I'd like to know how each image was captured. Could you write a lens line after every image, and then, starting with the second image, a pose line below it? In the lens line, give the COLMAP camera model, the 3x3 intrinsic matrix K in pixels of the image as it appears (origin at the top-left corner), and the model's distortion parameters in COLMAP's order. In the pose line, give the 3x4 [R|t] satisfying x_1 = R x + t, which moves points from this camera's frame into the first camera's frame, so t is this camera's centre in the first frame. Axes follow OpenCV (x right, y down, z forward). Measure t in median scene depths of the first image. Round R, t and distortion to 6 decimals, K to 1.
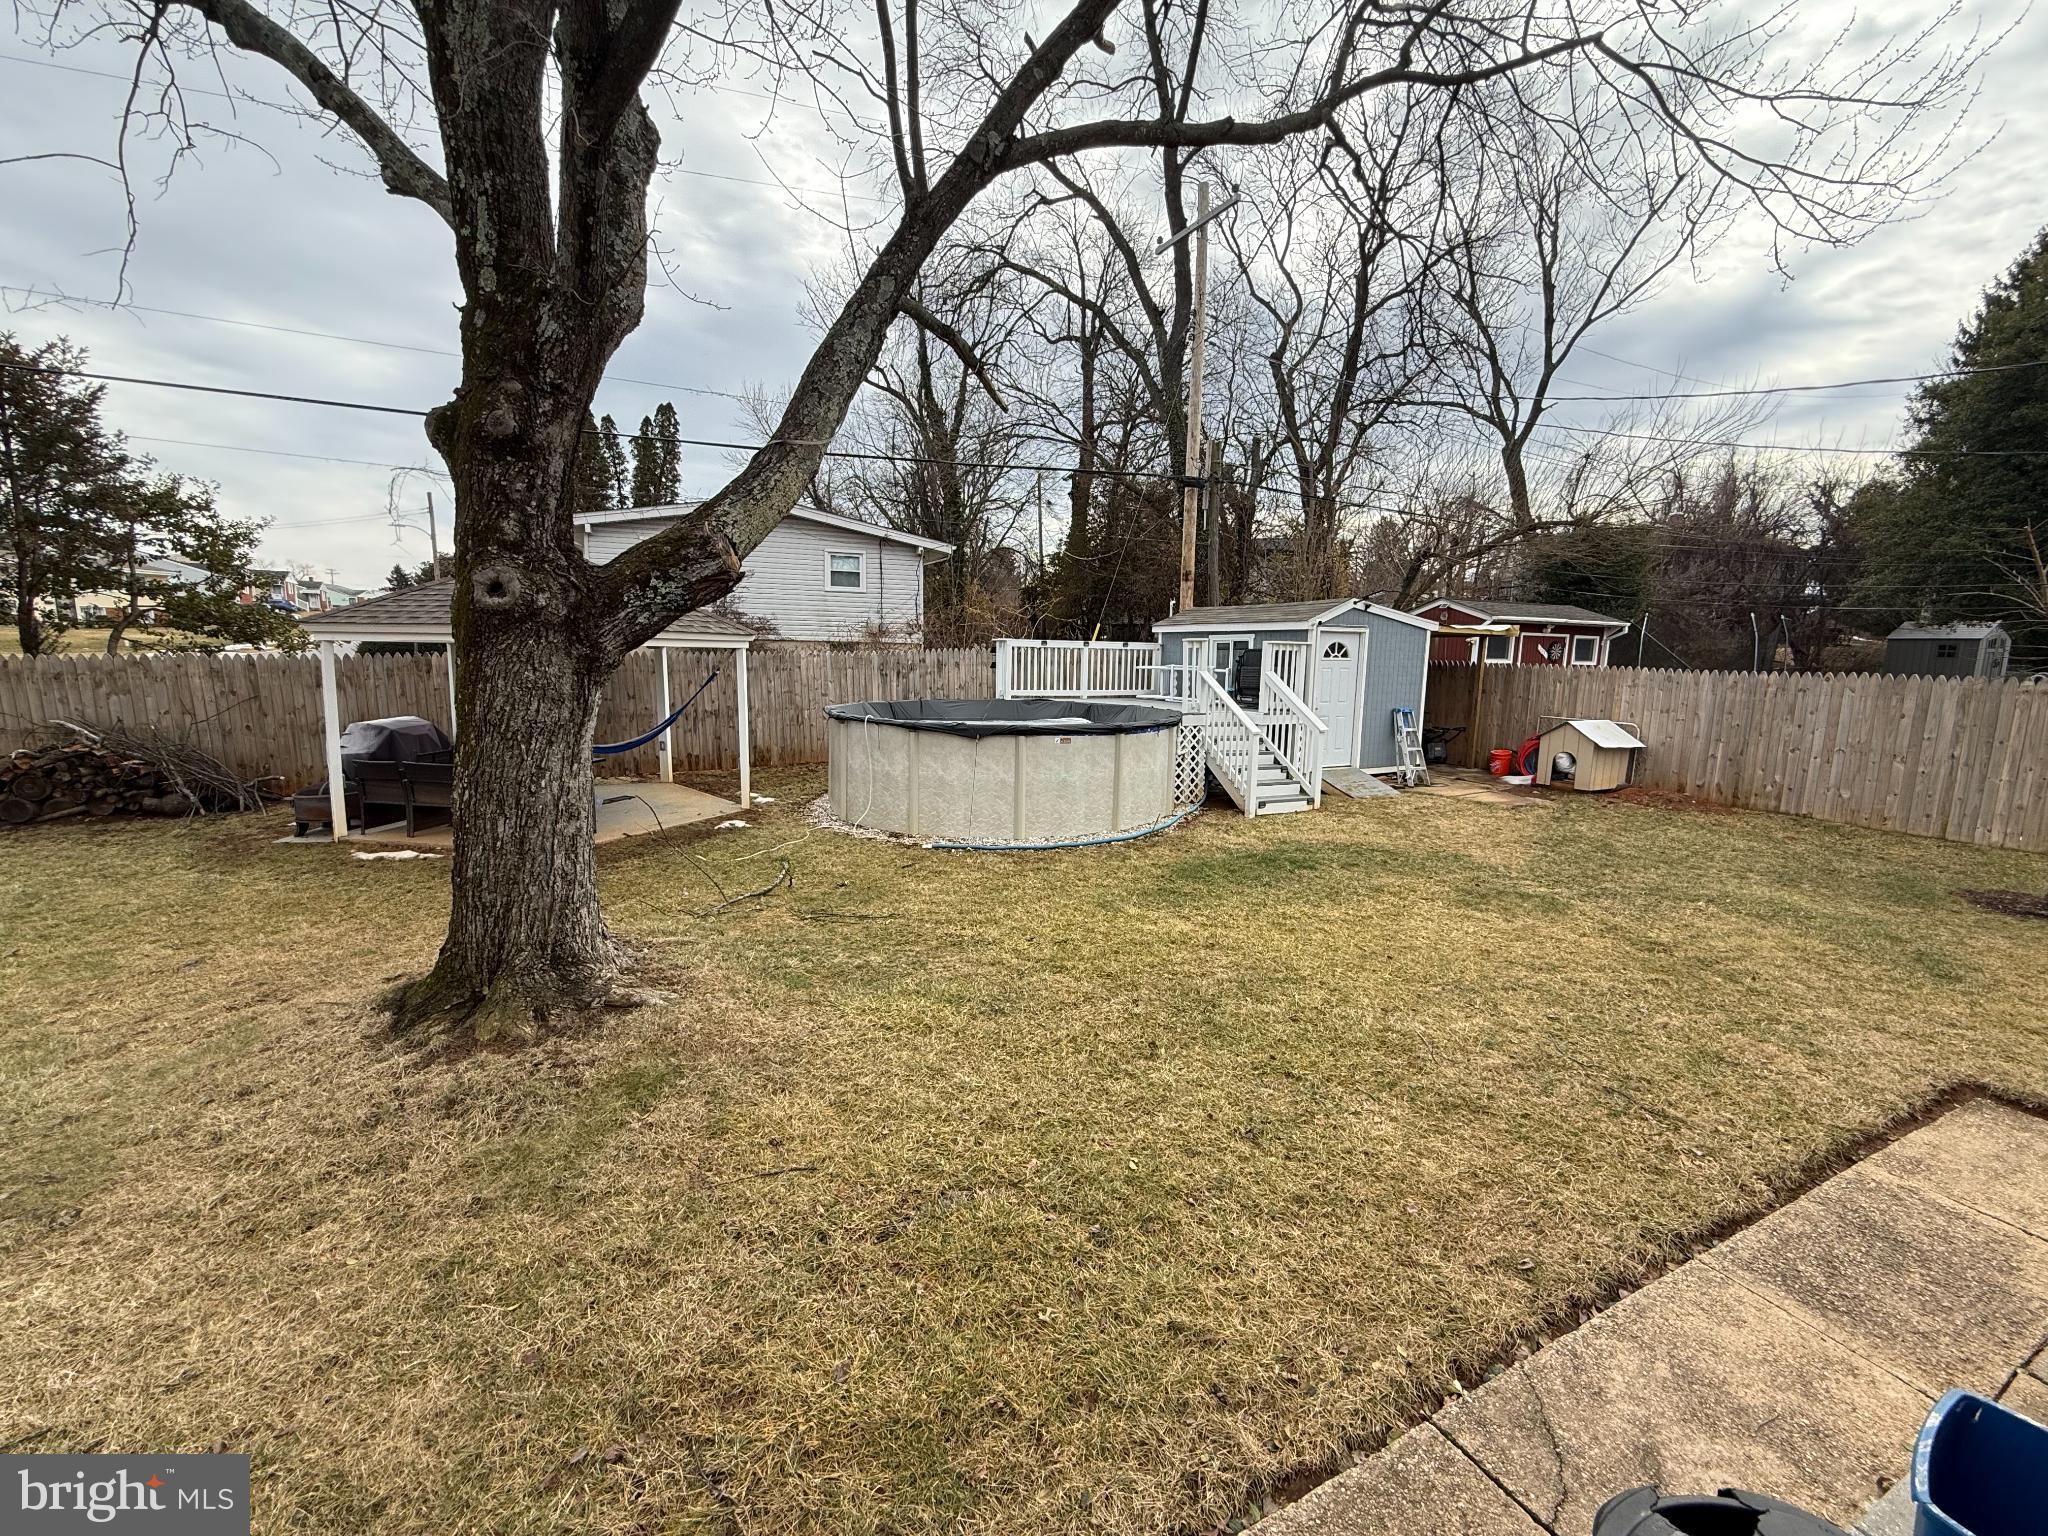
lens RADIAL K [[814.9, 0, 1020.8], [0, 814.9, 766.6], [0, 0, 1]] dist [-0.000345, -0.000552]
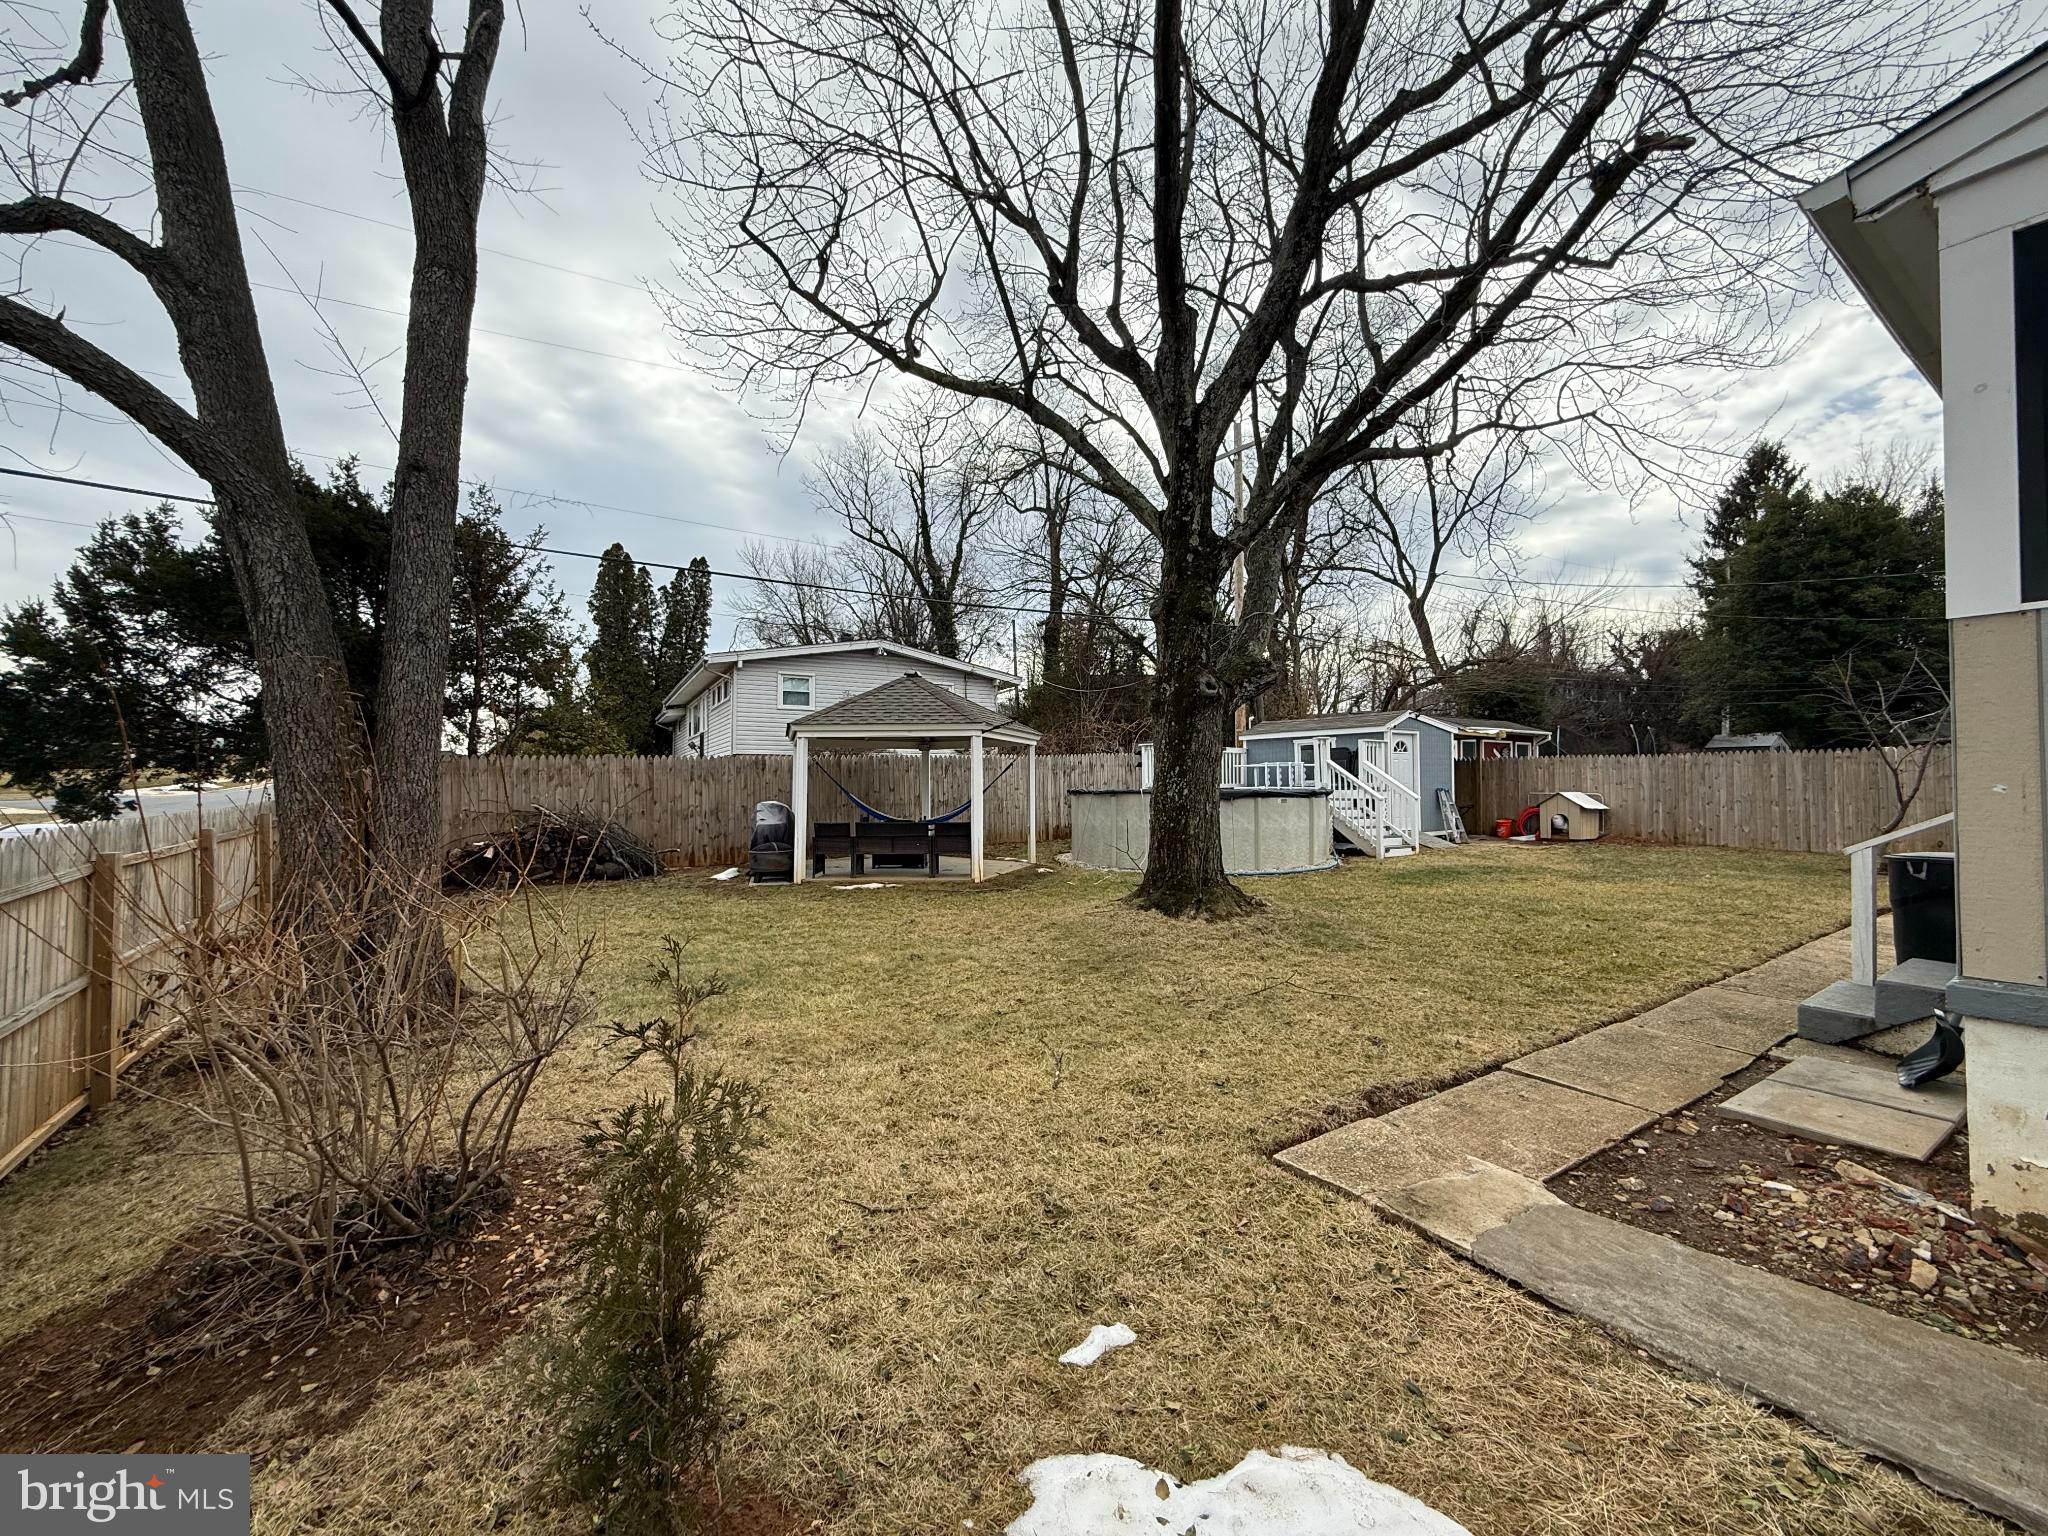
lens RADIAL K [[814.9, 0, 1023.7], [0, 814.9, 763.2], [0, 0, 1]] dist [-0.000345, -0.000552]
pose [[0.990474, -0.016868, 0.136664, -0.423361], [0.039607, 0.985427, -0.165424, 0.086882], [-0.131883, 0.169261, 0.976708, -0.264997]]
